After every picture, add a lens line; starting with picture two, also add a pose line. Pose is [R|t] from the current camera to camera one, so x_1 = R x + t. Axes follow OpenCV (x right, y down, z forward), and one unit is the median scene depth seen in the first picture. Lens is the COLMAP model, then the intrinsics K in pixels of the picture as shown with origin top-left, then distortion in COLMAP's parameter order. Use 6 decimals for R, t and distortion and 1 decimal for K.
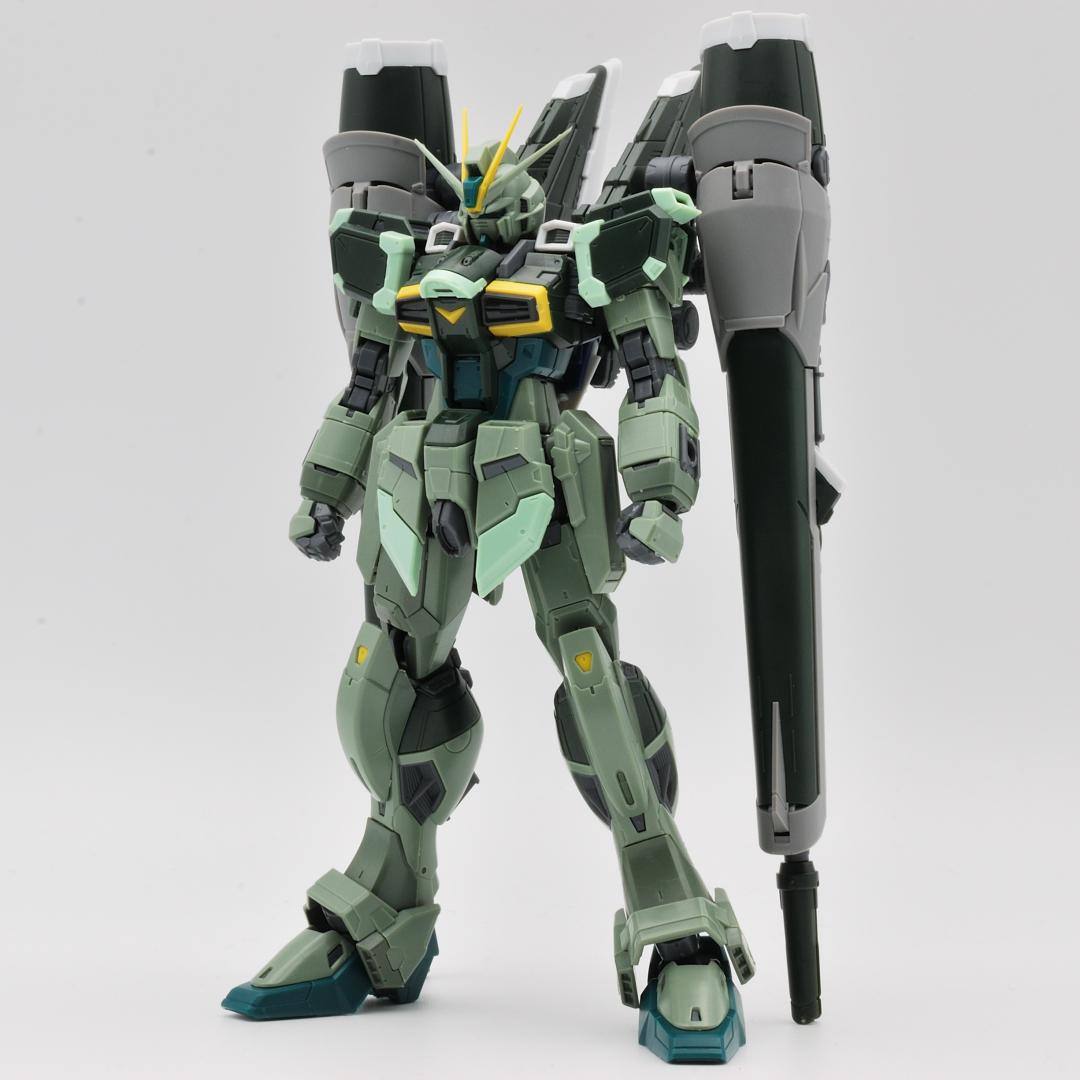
lens RADIAL K [[2875.7, 0, 540.0], [0, 2875.7, 540.0], [0, 0, 1]] dist [-0.048327, 0.840645]
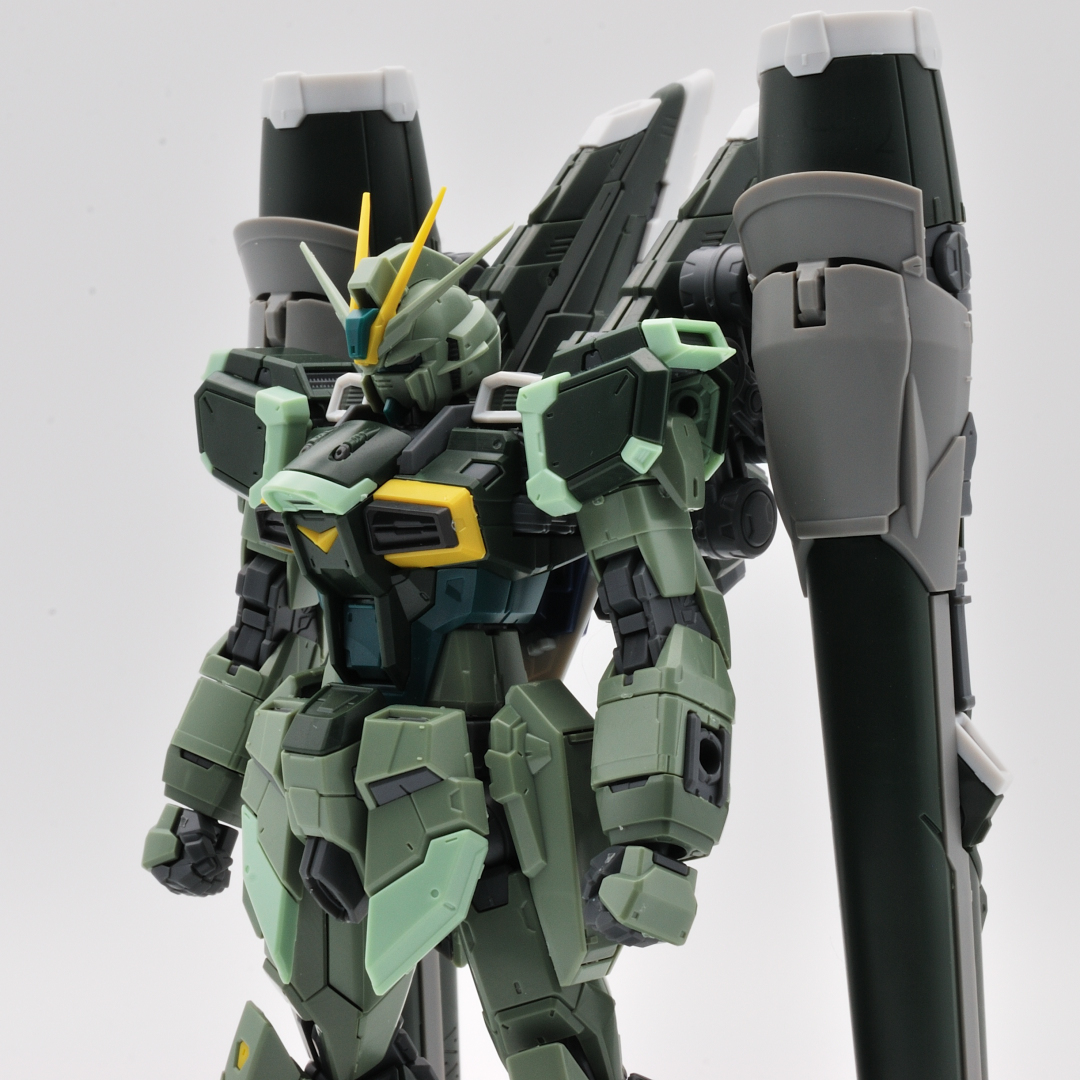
lens RADIAL K [[3079.4, 0, 540.0], [0, 3079.4, 540.0], [0, 0, 1]] dist [0.038986, -1.372932]
pose [[0.977007, -0.019313, -0.212332, 0.154345], [0.025928, 0.999260, 0.028416, -0.094650], [0.211626, -0.033268, 0.976784, 0.358551]]
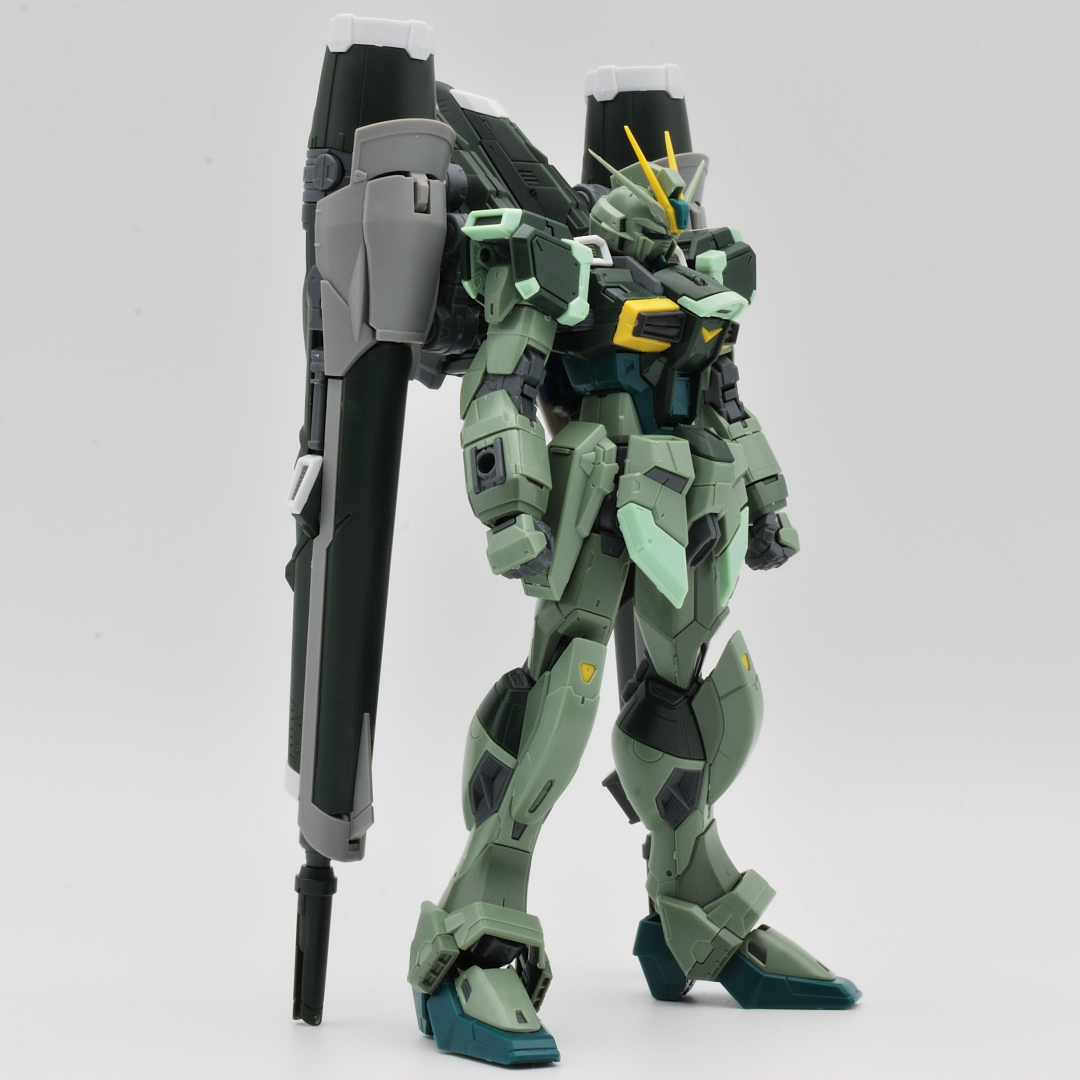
lens RADIAL K [[3079.4, 0, 540.0], [0, 3079.4, 540.0], [0, 0, 1]] dist [0.038986, -1.372932]
pose [[0.277091, -0.019656, 0.960643, -1.101158], [0.013941, 0.999768, 0.016436, -0.023156], [-0.960743, 0.008838, 0.277300, 0.744135]]
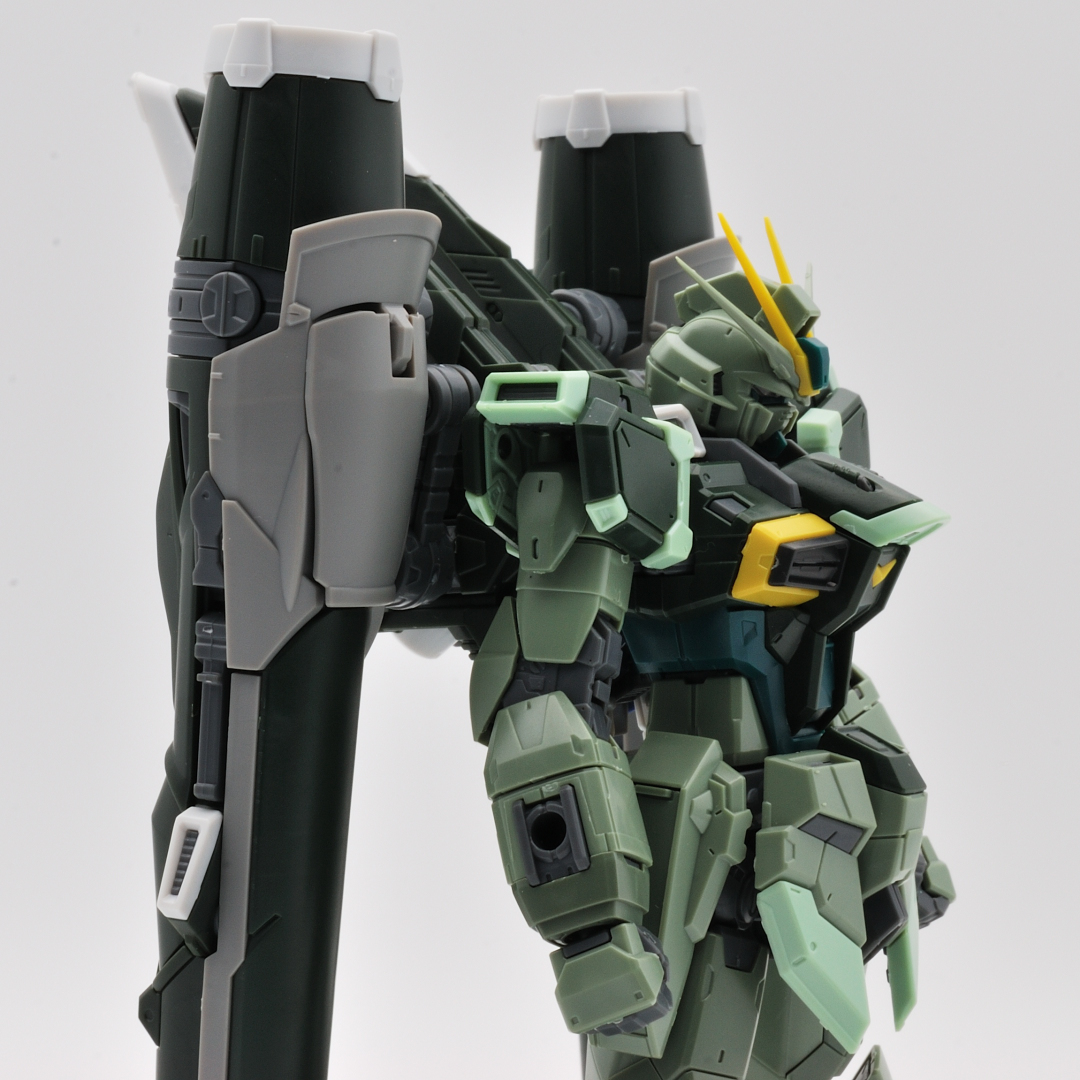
lens RADIAL K [[3295.0, 0, 537.9], [0, 3295.0, 507.7], [0, 0, 1]] dist [-0.039997, 0.868357]
pose [[0.049753, -0.035661, 0.998125, -0.713541], [0.032052, 0.998905, 0.034091, -0.116505], [-0.998247, 0.030295, 0.050842, 1.025141]]
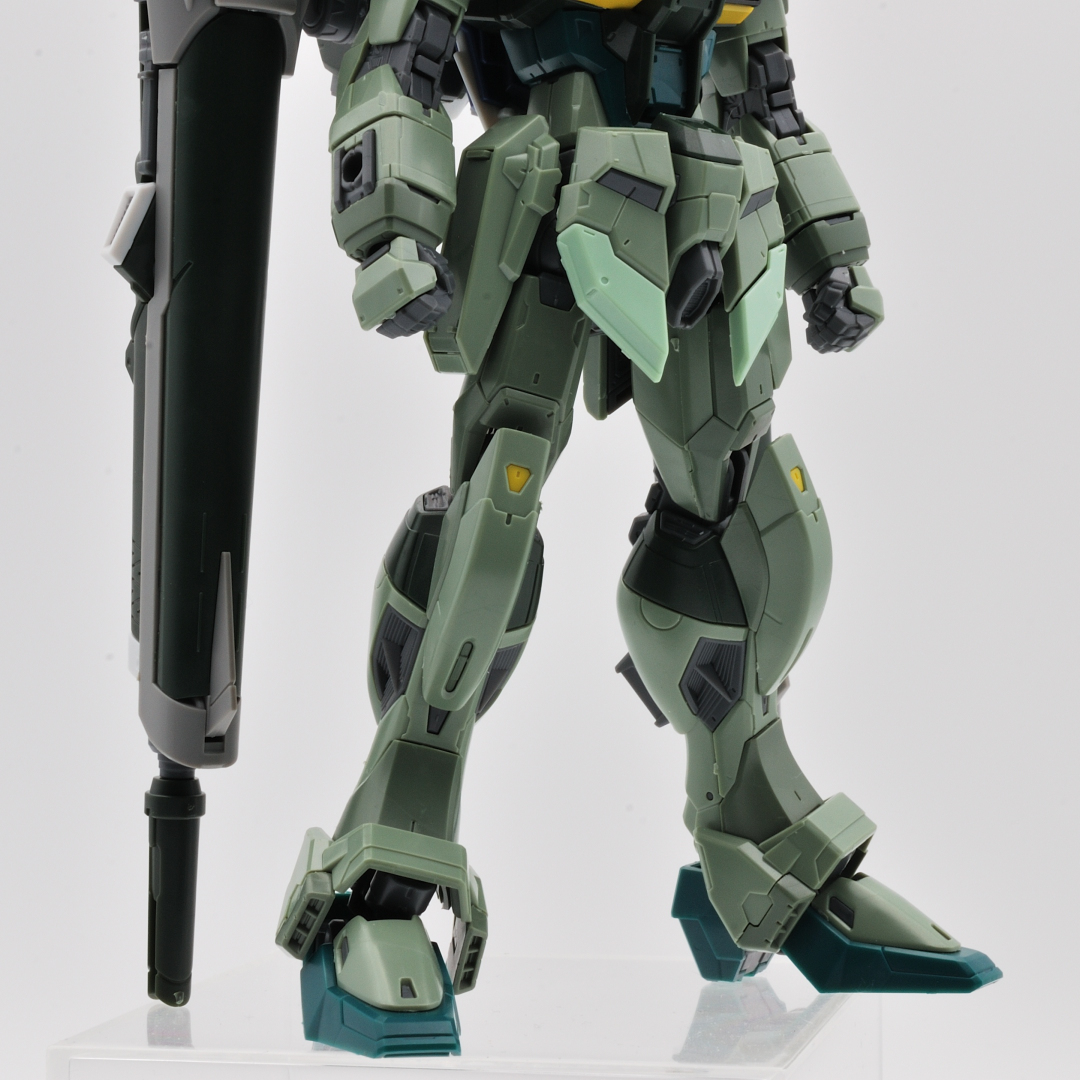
lens RADIAL K [[2875.7, 0, 540.0], [0, 2875.7, 540.0], [0, 0, 1]] dist [-0.048327, 0.840645]
pose [[0.454854, -0.004121, 0.890556, -0.659735], [0.030844, 0.999462, -0.011129, 0.063256], [-0.890032, 0.032531, 0.454737, 0.716321]]
